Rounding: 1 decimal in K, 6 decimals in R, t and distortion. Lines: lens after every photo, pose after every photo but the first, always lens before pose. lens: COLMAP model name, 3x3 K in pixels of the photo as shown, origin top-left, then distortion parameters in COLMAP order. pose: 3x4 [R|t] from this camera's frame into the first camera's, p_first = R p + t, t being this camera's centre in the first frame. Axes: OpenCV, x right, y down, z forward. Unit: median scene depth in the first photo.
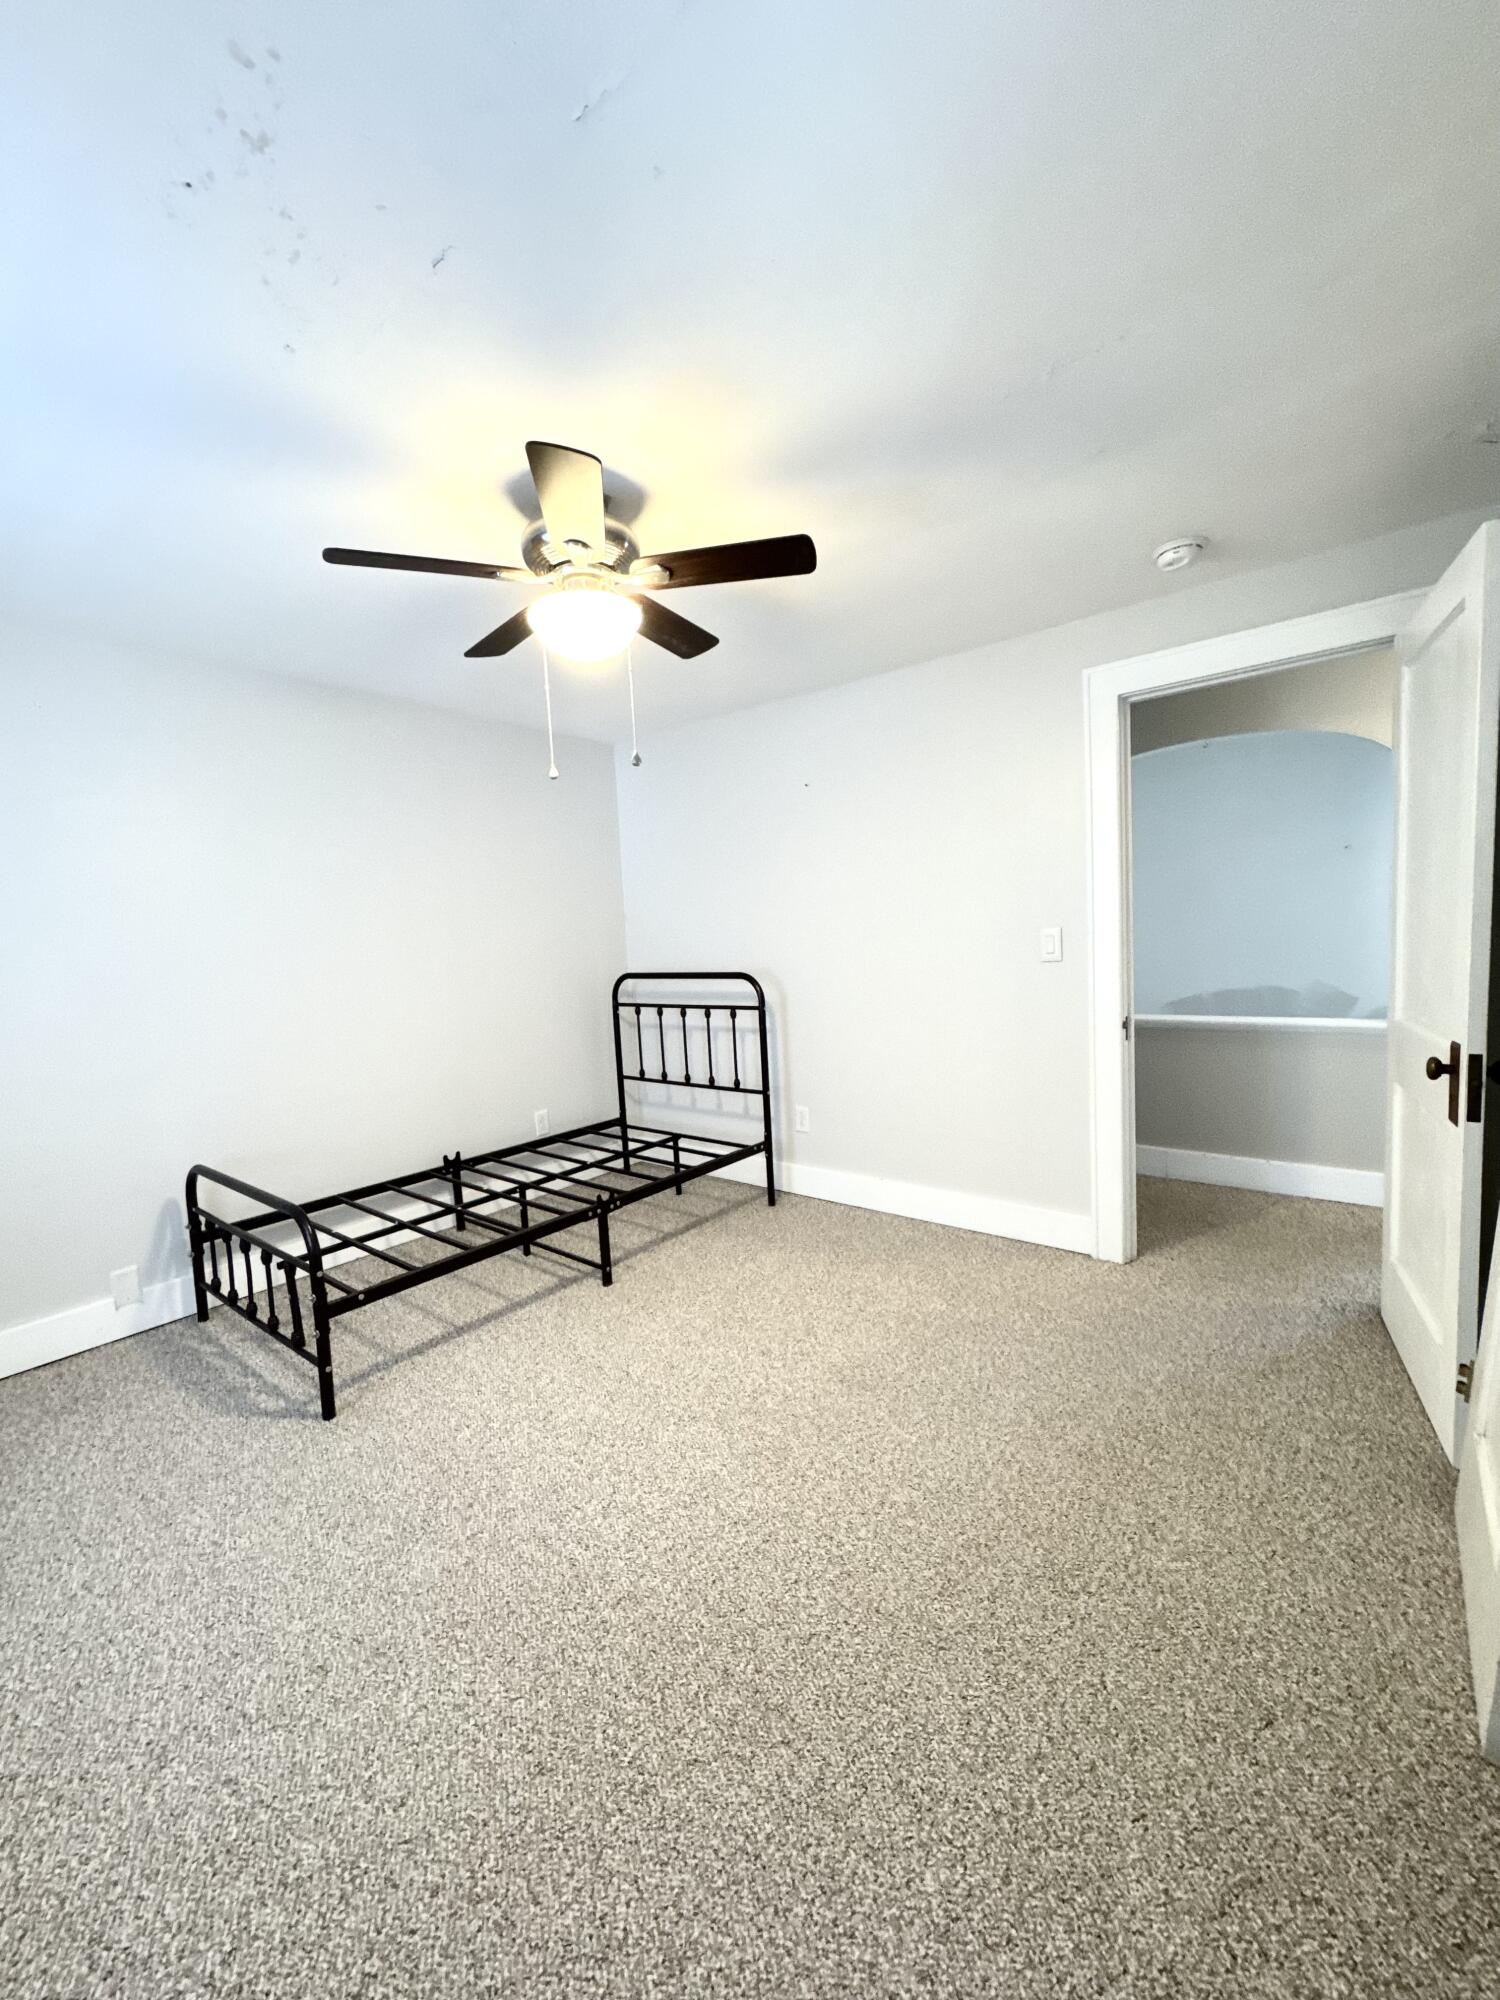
lens RADIAL K [[800.3, 0, 753.4], [0, 800.3, 1007.8], [0, 0, 1]] dist [-0.000751, -0.000123]
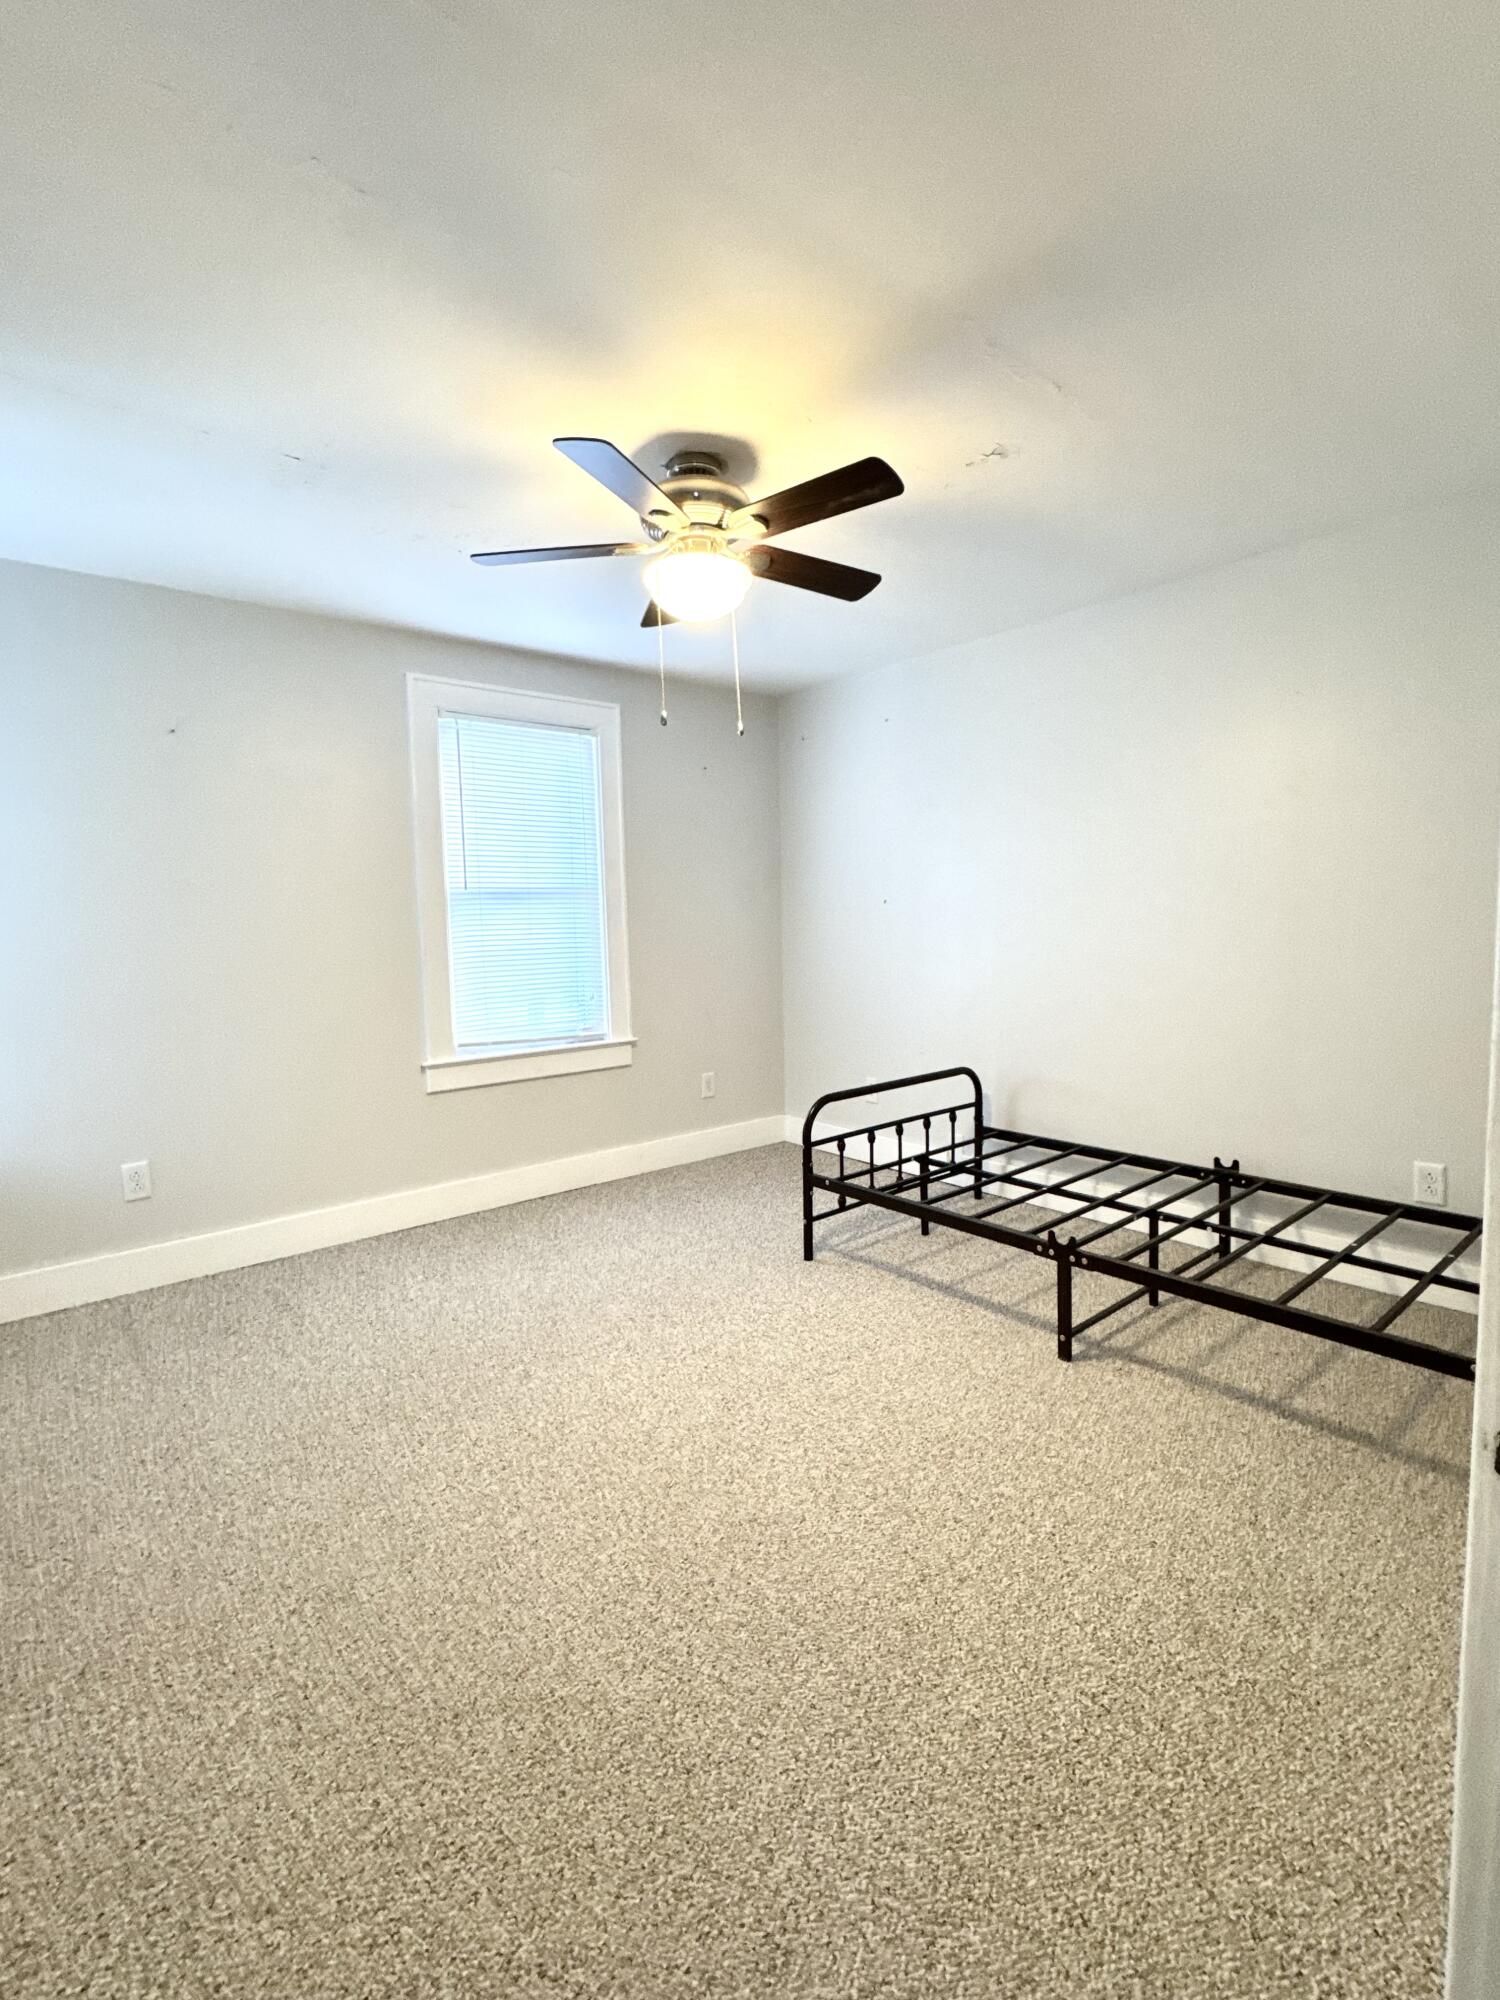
lens RADIAL K [[926.4, 0, 753.8], [0, 926.4, 995.7], [0, 0, 1]] dist [0.001635, 0.000317]
pose [[-0.190132, 0.138731, -0.971907, 0.630698], [-0.047923, 0.987474, 0.150328, -0.095932], [0.980588, 0.075159, -0.181102, 0.813074]]
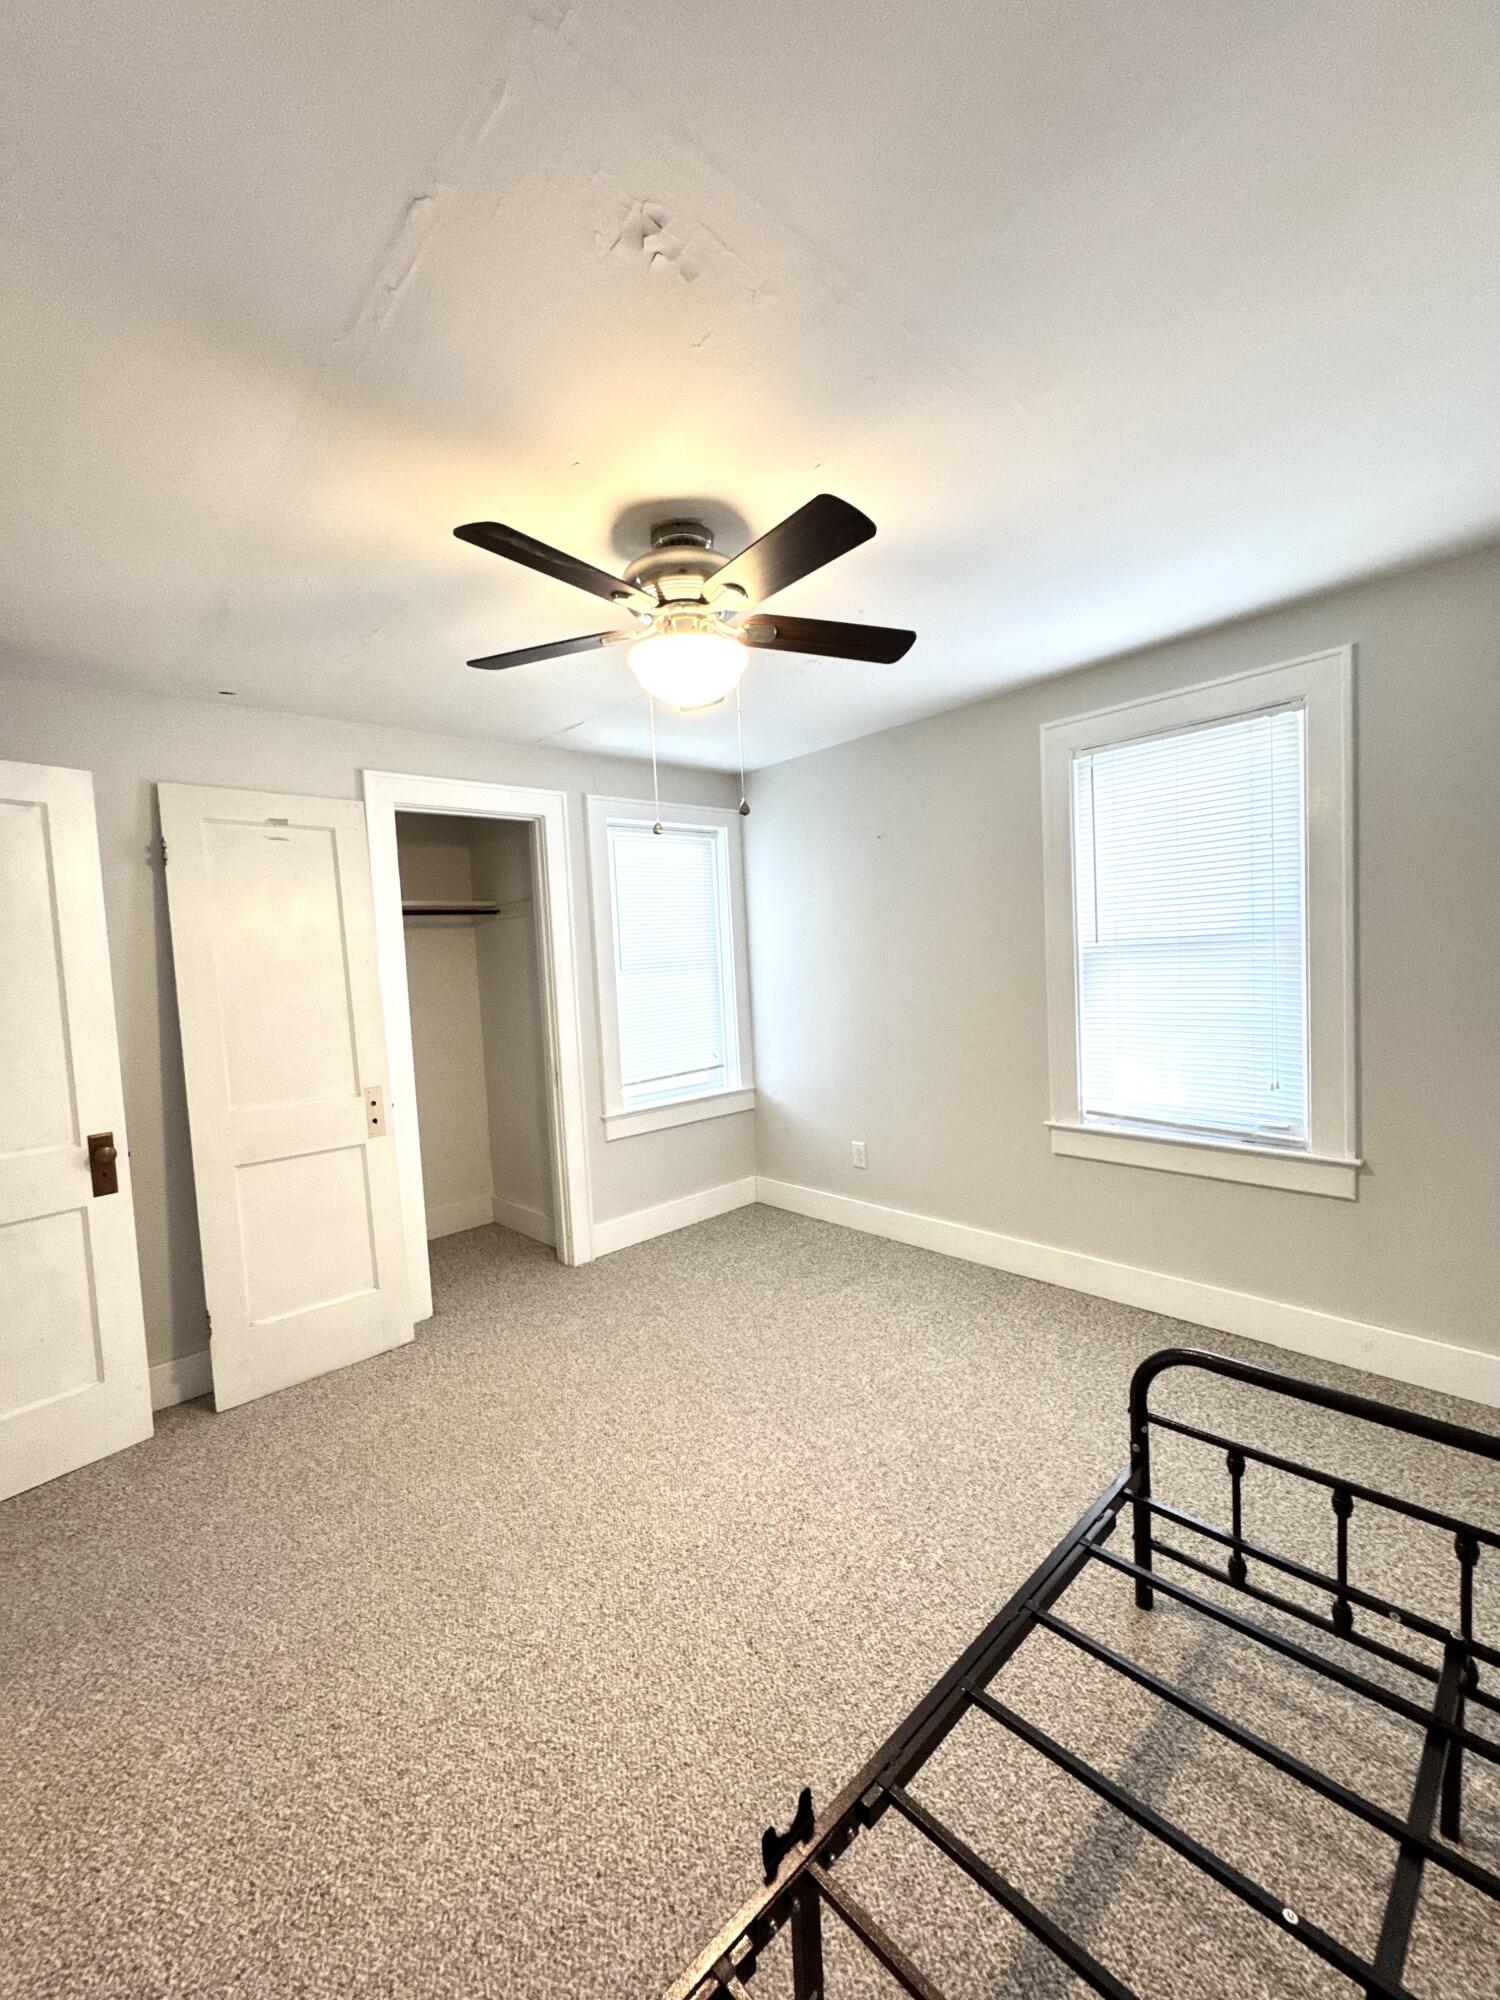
lens RADIAL K [[800.3, 0, 748.3], [0, 800.3, 999.1], [0, 0, 1]] dist [-0.000751, -0.000123]
pose [[-0.982260, 0.097862, 0.159961, -0.248631], [0.119358, 0.984195, 0.130816, -0.140810], [-0.144631, 0.147588, -0.978417, 1.211856]]
